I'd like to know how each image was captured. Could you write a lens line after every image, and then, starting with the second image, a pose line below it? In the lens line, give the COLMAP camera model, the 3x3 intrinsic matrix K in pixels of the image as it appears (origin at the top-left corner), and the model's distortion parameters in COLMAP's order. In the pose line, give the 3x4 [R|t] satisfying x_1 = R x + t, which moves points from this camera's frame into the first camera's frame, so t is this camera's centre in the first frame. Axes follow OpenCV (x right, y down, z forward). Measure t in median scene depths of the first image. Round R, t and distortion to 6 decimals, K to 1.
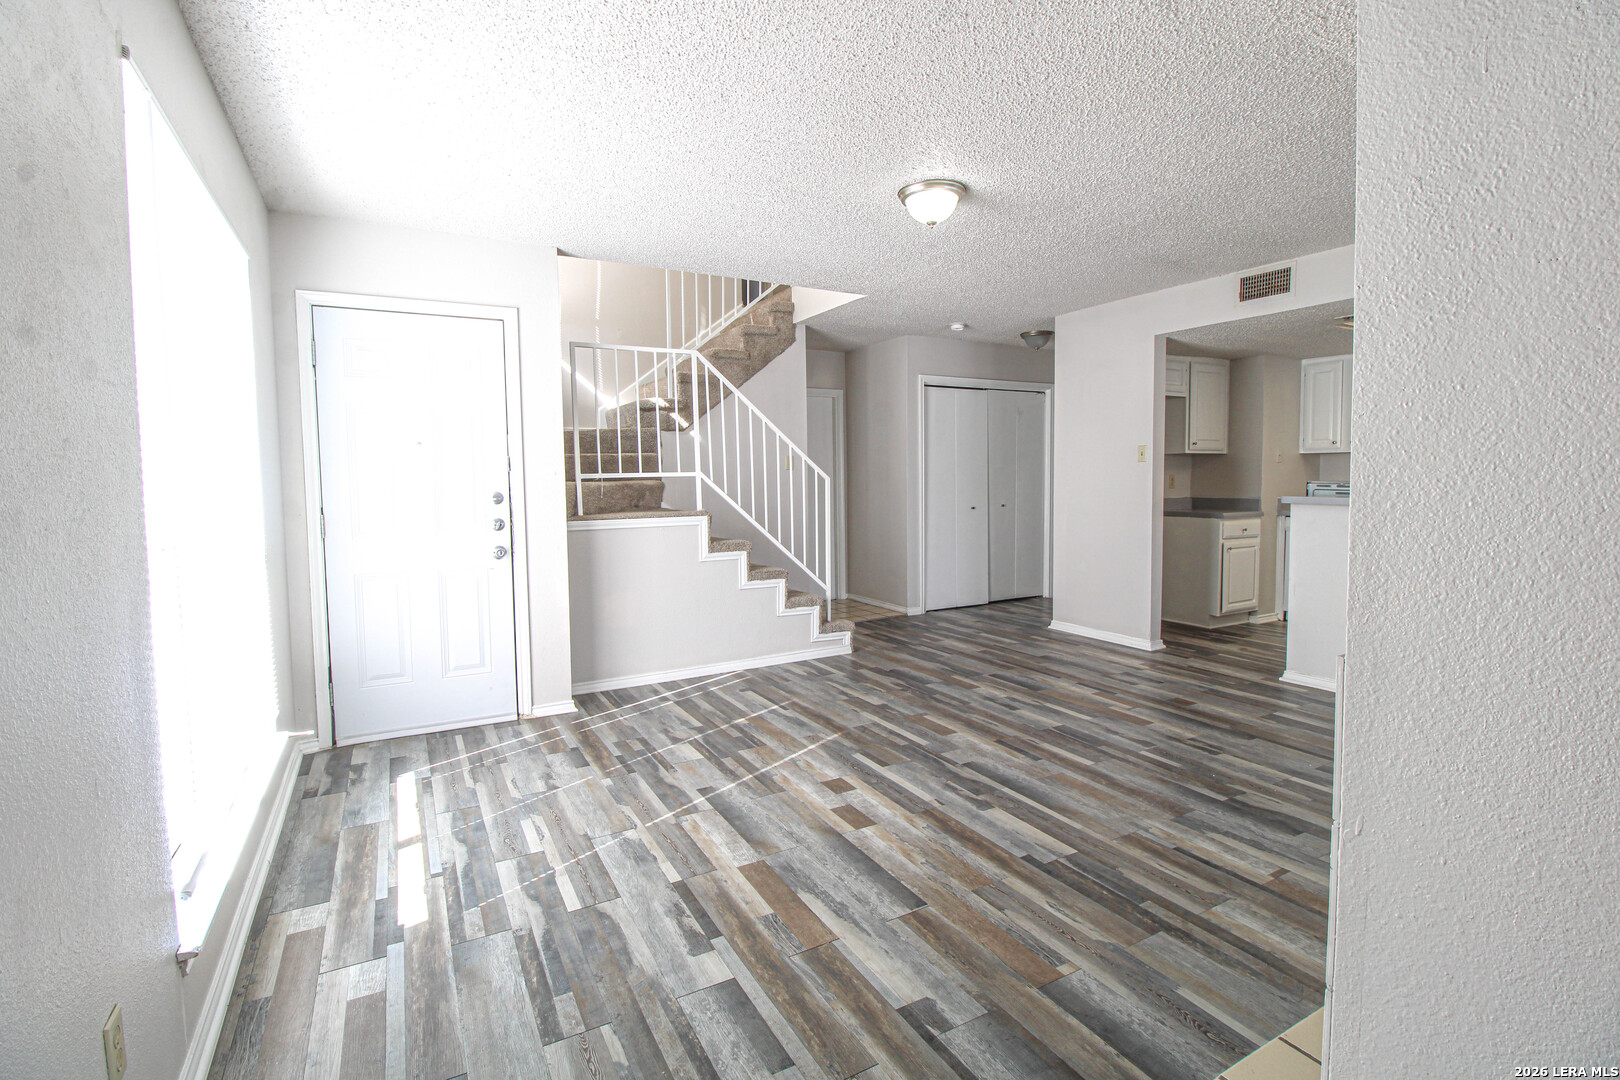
lens RADIAL K [[745.4, 0, 813.5], [0, 745.4, 520.6], [0, 0, 1]] dist [-0.000433, -0.013464]
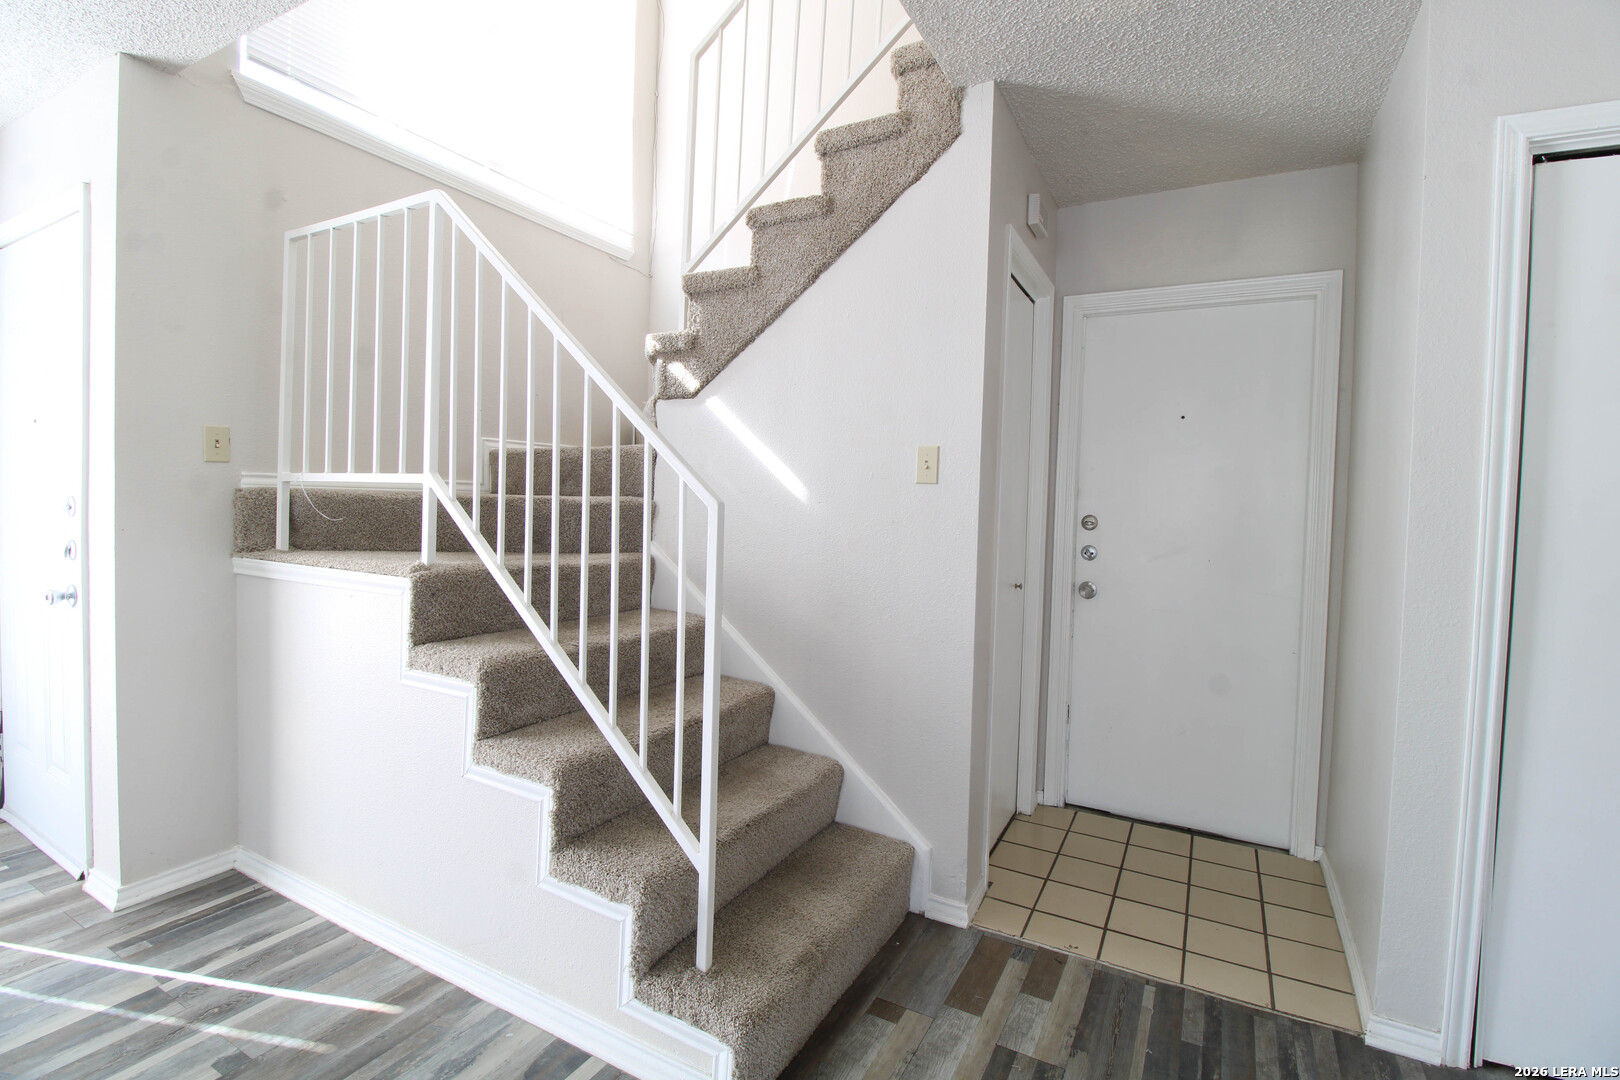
lens RADIAL K [[747.8, 0, 814.8], [0, 747.8, 521.6], [0, 0, 1]] dist [0.001036, -0.013714]
pose [[0.536401, 0.054224, -0.842220, 0.503530], [-0.087259, 0.996149, 0.008560, -0.094632], [0.839440, 0.068899, 0.539066, 1.477799]]
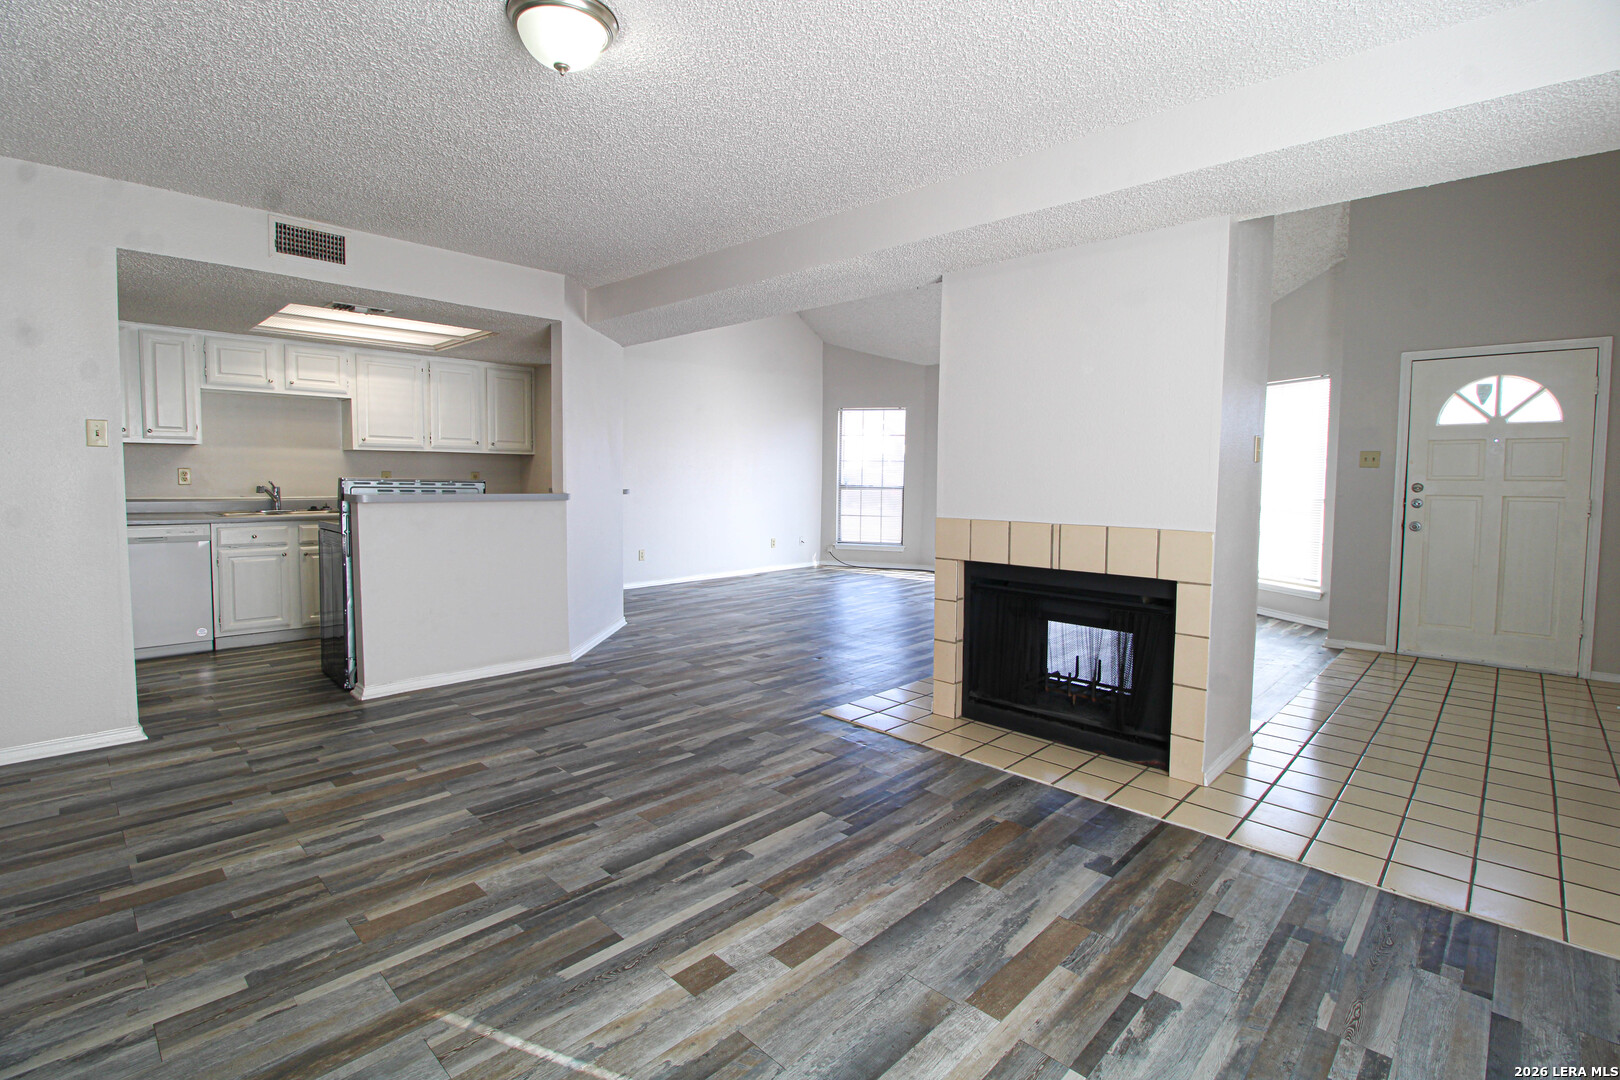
lens RADIAL K [[747.8, 0, 814.8], [0, 747.8, 521.6], [0, 0, 1]] dist [0.001036, -0.013714]
pose [[-0.294218, -0.053241, 0.954254, -0.550870], [0.048293, 0.996344, 0.070479, -0.053428], [-0.954517, 0.066820, -0.290571, 1.050959]]
